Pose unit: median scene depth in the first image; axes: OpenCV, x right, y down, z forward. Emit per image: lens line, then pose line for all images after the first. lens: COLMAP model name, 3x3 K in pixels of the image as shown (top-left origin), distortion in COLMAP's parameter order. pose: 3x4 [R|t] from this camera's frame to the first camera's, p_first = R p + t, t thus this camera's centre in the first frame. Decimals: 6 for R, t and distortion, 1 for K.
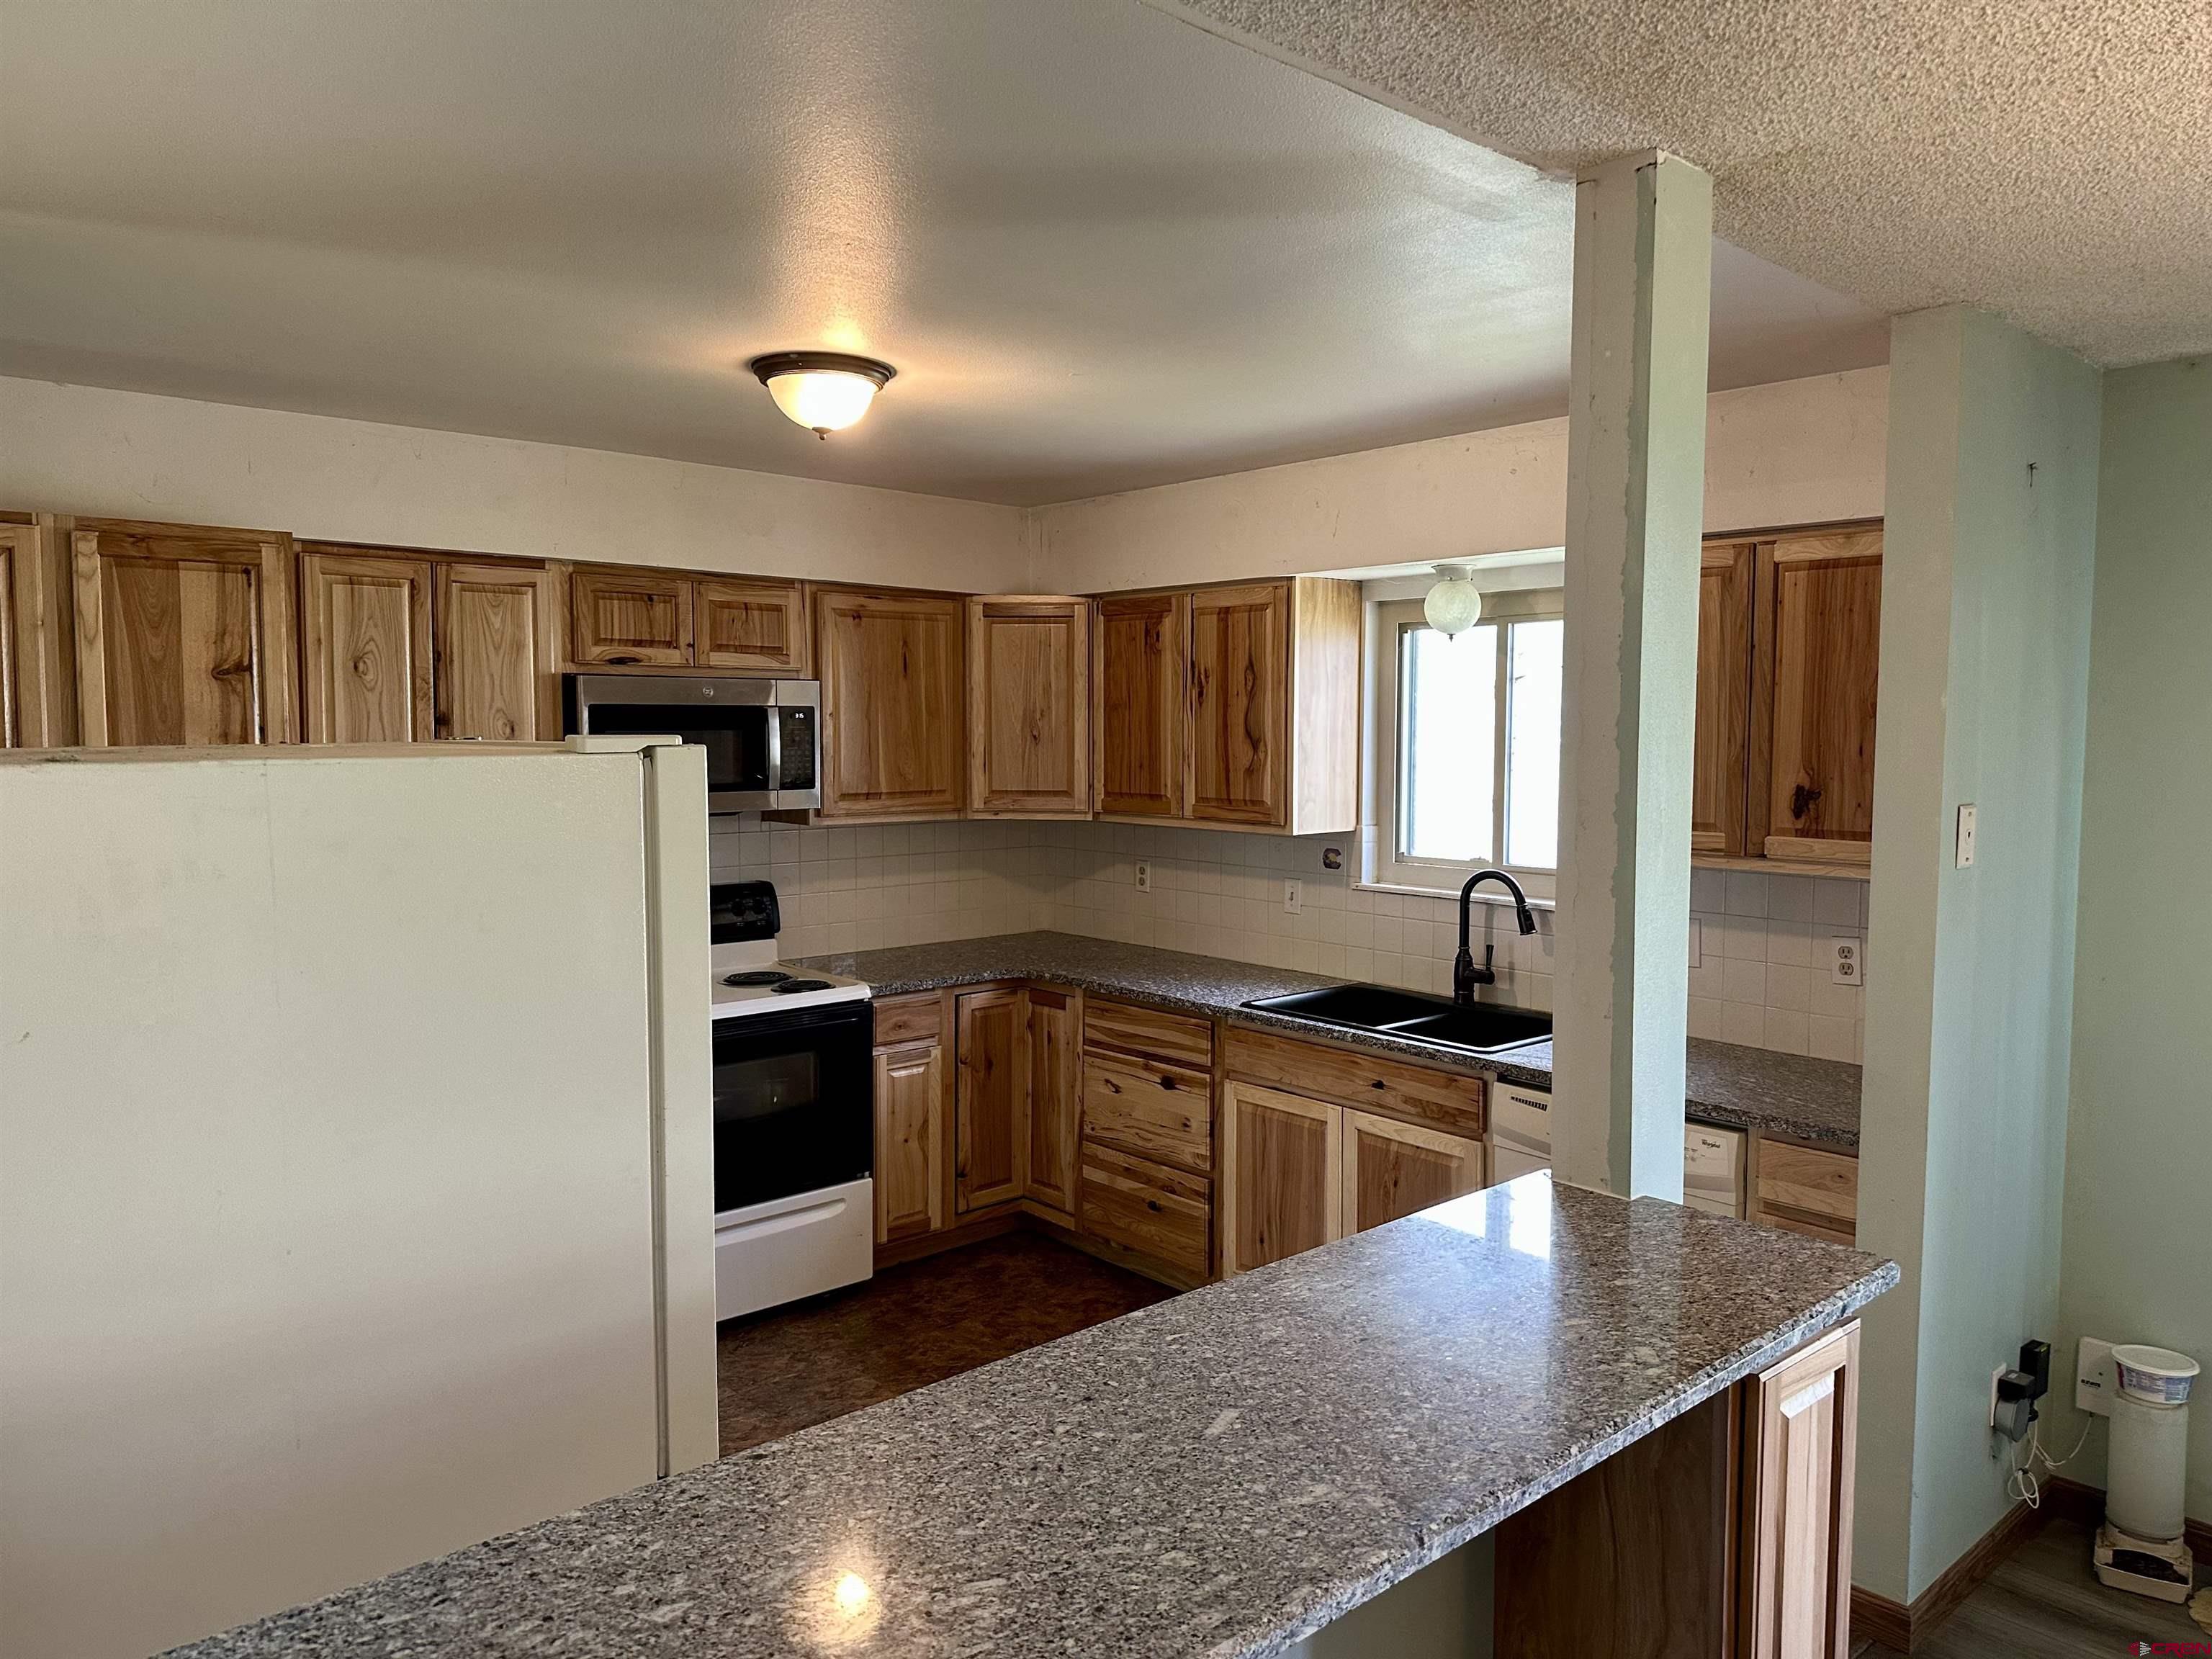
lens RADIAL K [[1541.2, 0, 1106.0], [0, 1541.2, 829.5], [0, 0, 1]] dist [0.138920, -0.260881]
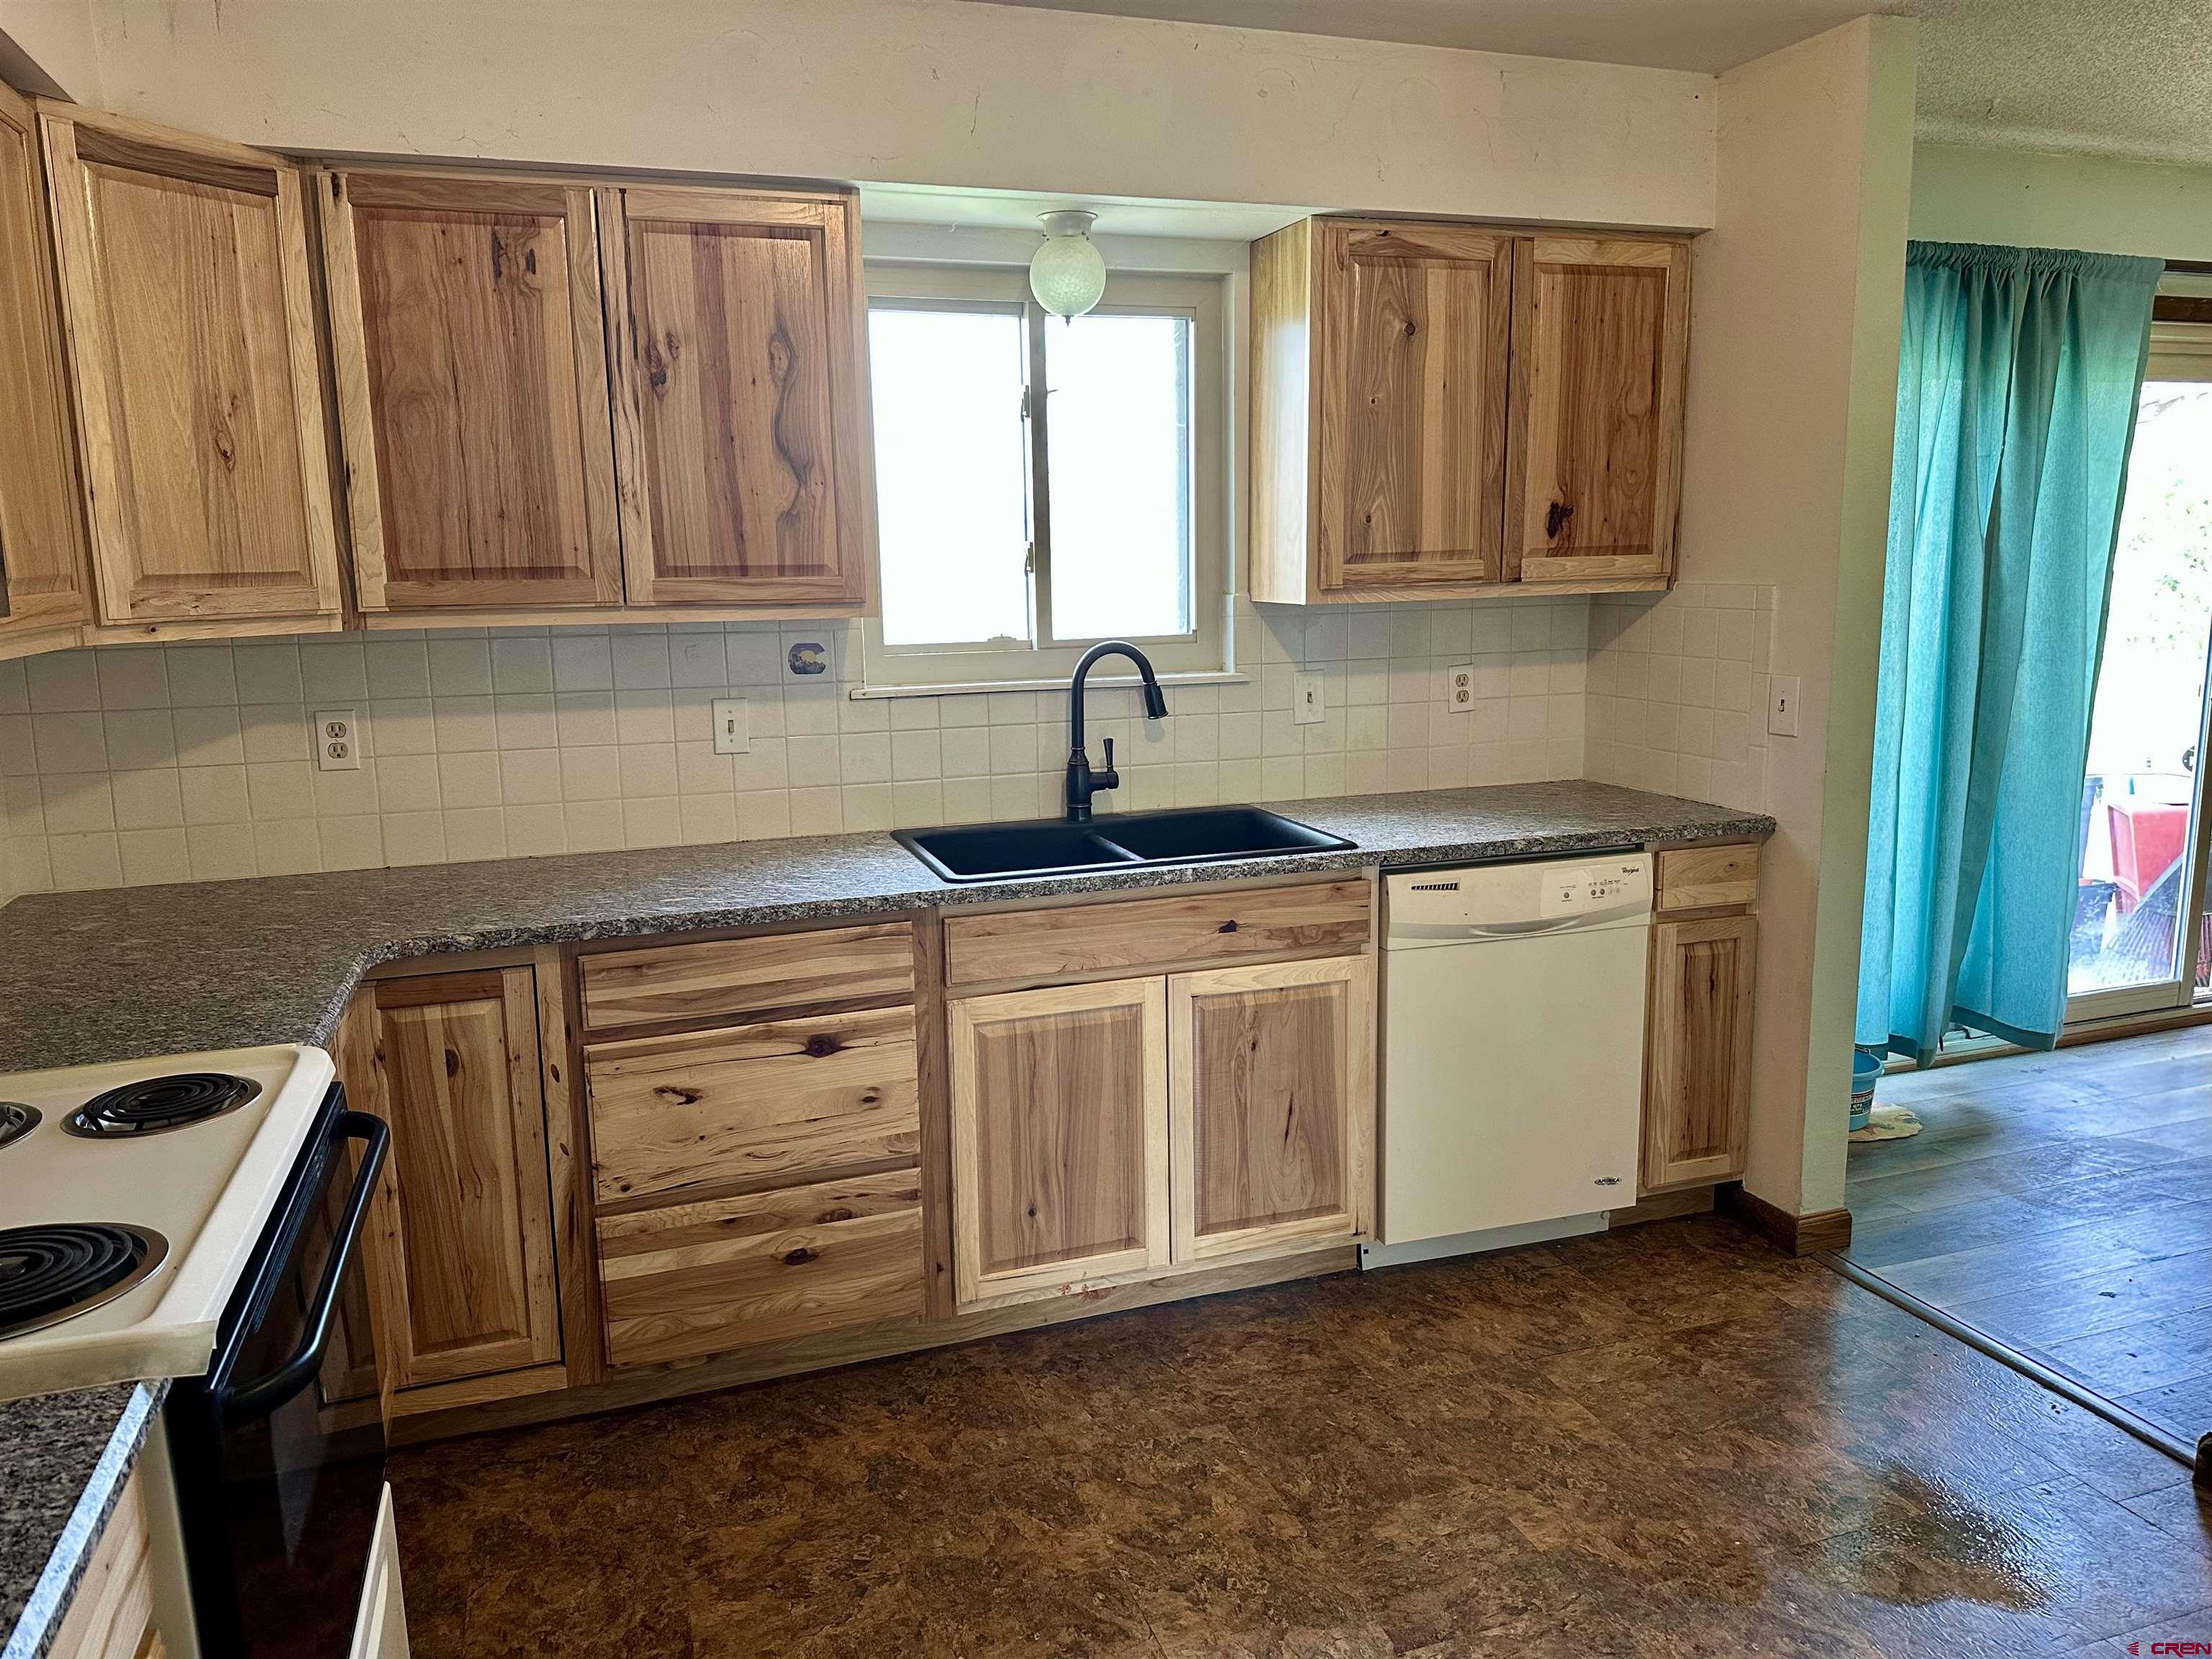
lens RADIAL K [[1541.2, 0, 1106.0], [0, 1541.2, 829.5], [0, 0, 1]] dist [0.138920, -0.260881]
pose [[0.379667, -0.173001, 0.908803, -0.438623], [0.083573, 0.984756, 0.152546, 0.000460], [-0.921341, 0.018034, 0.388338, 0.656899]]
